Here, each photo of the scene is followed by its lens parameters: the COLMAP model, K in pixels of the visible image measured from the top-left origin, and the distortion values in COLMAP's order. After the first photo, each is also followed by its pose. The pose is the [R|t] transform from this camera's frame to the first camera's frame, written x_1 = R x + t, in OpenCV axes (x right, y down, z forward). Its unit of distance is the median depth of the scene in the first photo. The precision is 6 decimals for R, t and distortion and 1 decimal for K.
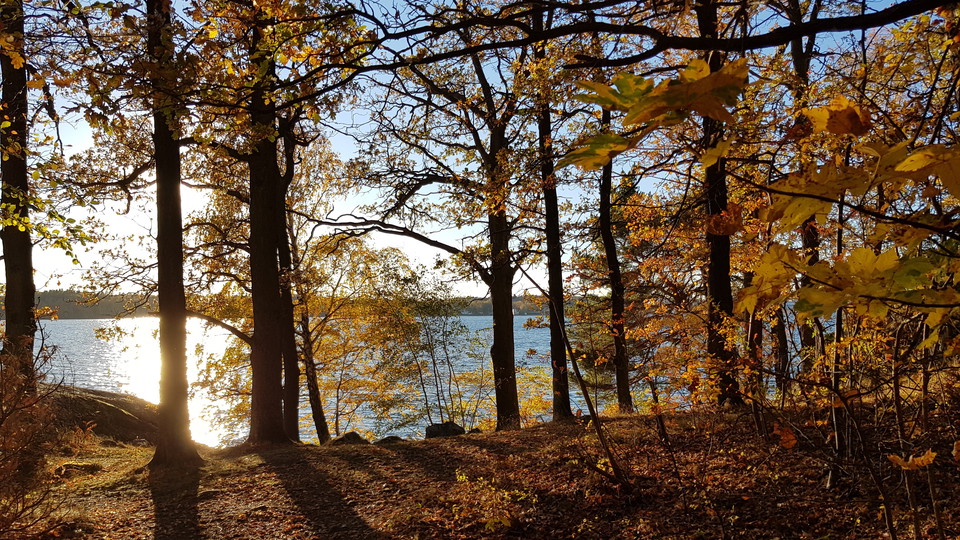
lens RADIAL K [[811.1, 0, 481.8], [0, 811.1, 271.2], [0, 0, 1]] dist [0.003167, 0.006009]
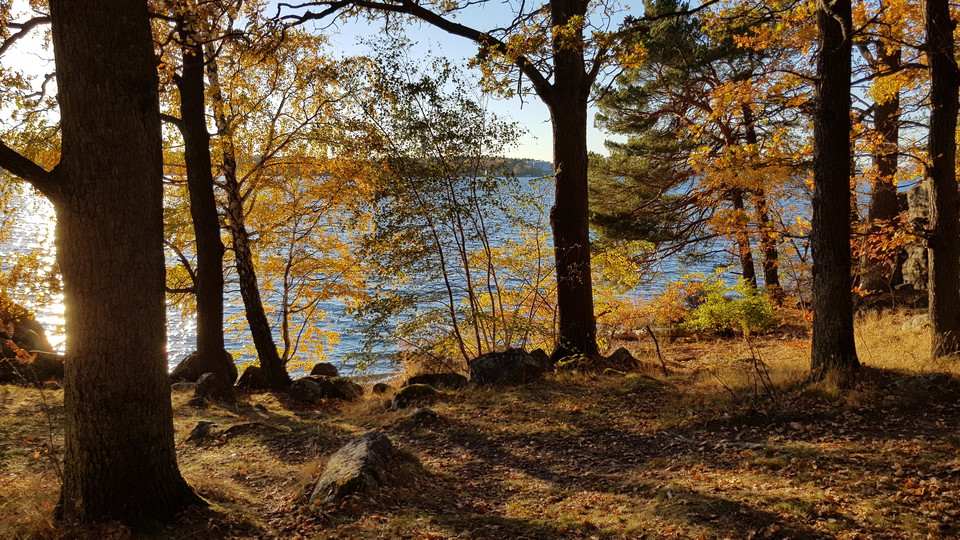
lens RADIAL K [[811.1, 0, 477.6], [0, 811.1, 270.6], [0, 0, 1]] dist [0.003167, 0.006009]
pose [[0.996645, 0.005082, 0.081690, -0.077843], [-0.018727, 0.985752, 0.167161, 0.033347], [-0.079677, -0.168130, 0.982540, 0.355731]]
